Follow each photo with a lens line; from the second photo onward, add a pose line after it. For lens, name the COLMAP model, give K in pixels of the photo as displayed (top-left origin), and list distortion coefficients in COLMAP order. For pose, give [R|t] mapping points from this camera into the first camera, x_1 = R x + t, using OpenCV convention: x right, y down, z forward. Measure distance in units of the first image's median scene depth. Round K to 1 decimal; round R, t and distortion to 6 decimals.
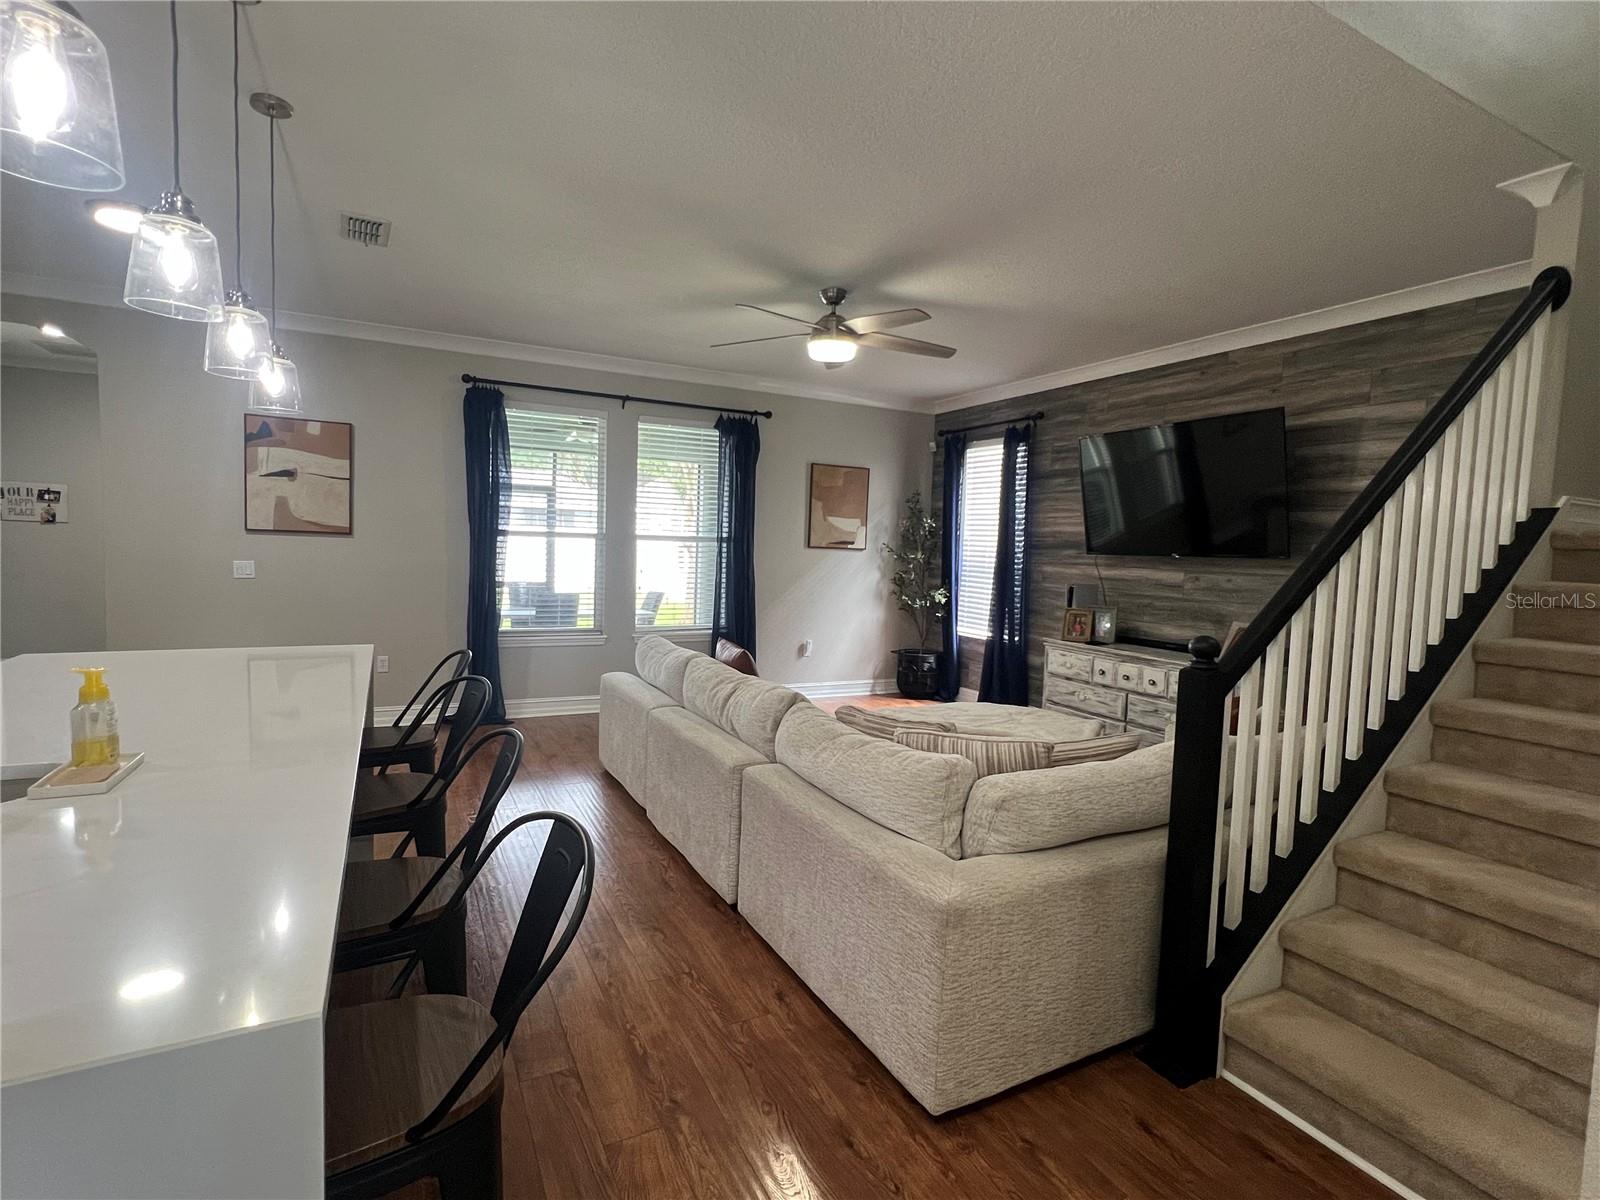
lens RADIAL K [[762.6, 0, 794.8], [0, 762.6, 595.4], [0, 0, 1]] dist [-0.002160, -0.000336]
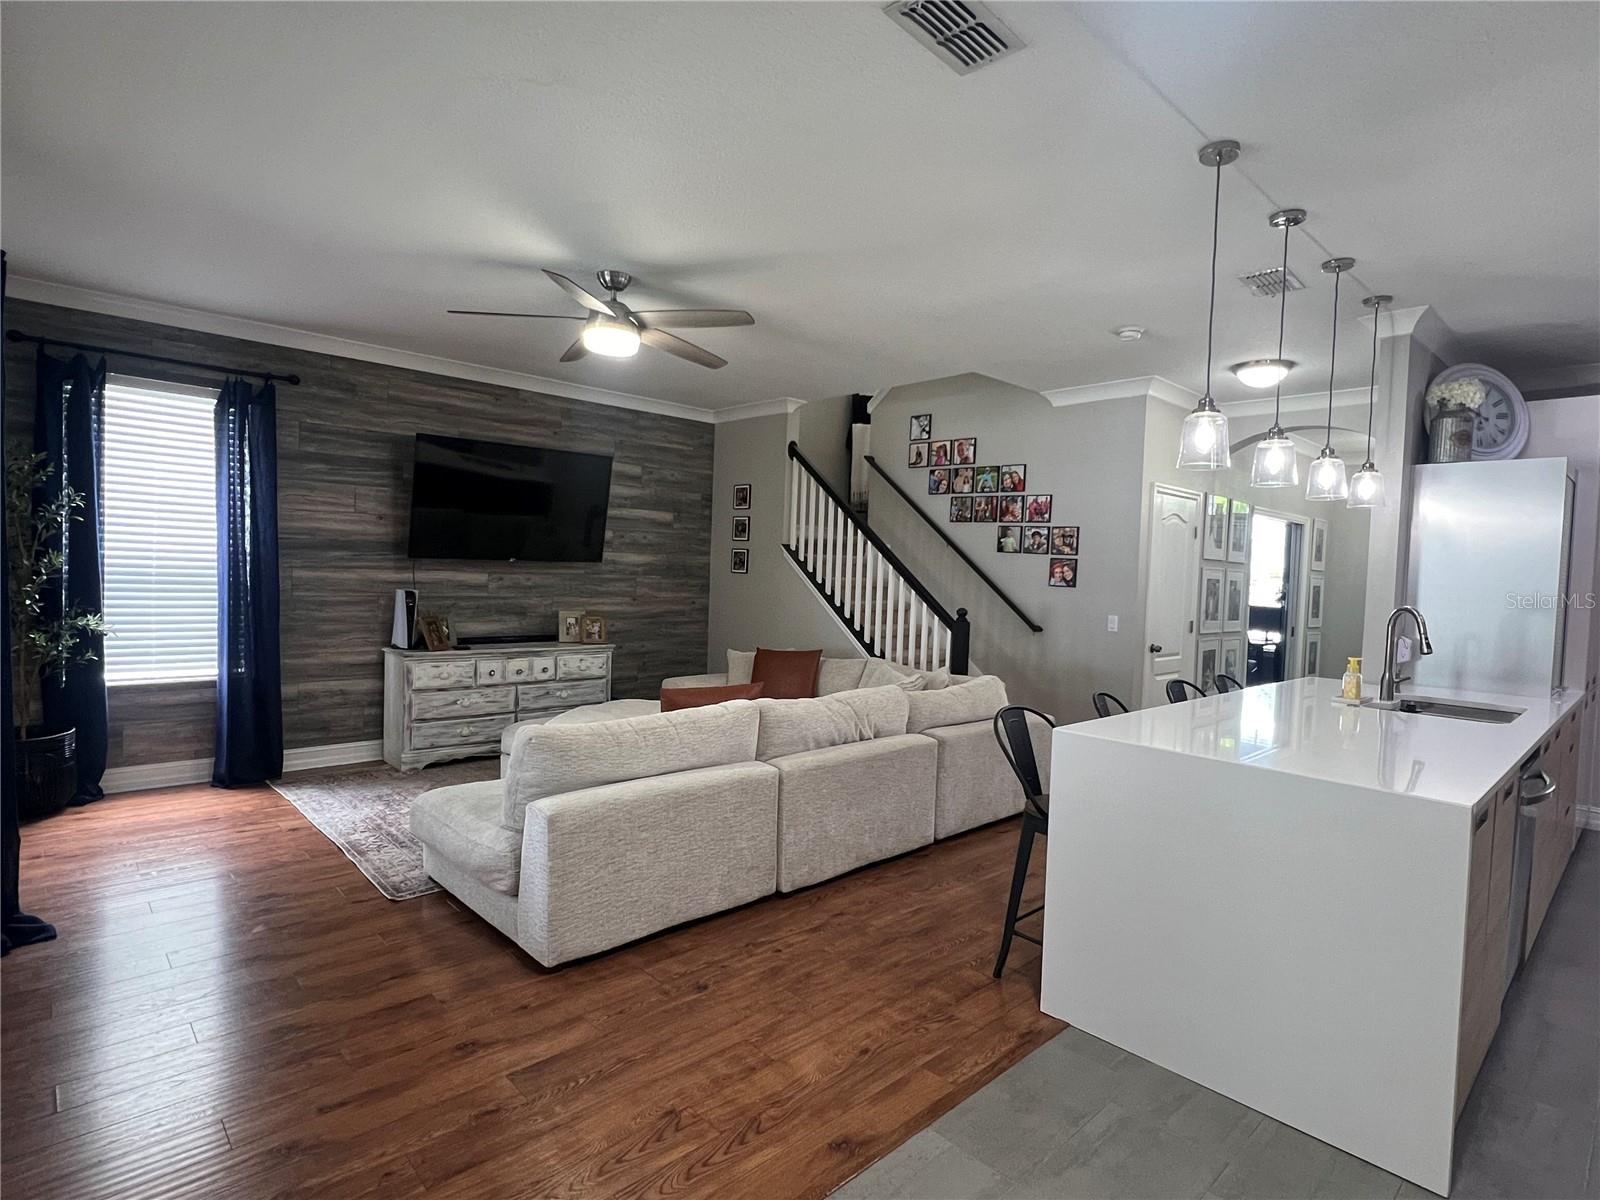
lens RADIAL K [[803.0, 0, 798.6], [0, 803.0, 604.0], [0, 0, 1]] dist [-0.000638, -0.000068]
pose [[-0.243677, -0.087616, 0.965891, -0.740898], [0.018900, 0.995293, 0.095051, -0.088654], [-0.969672, 0.041417, -0.240874, 0.835165]]
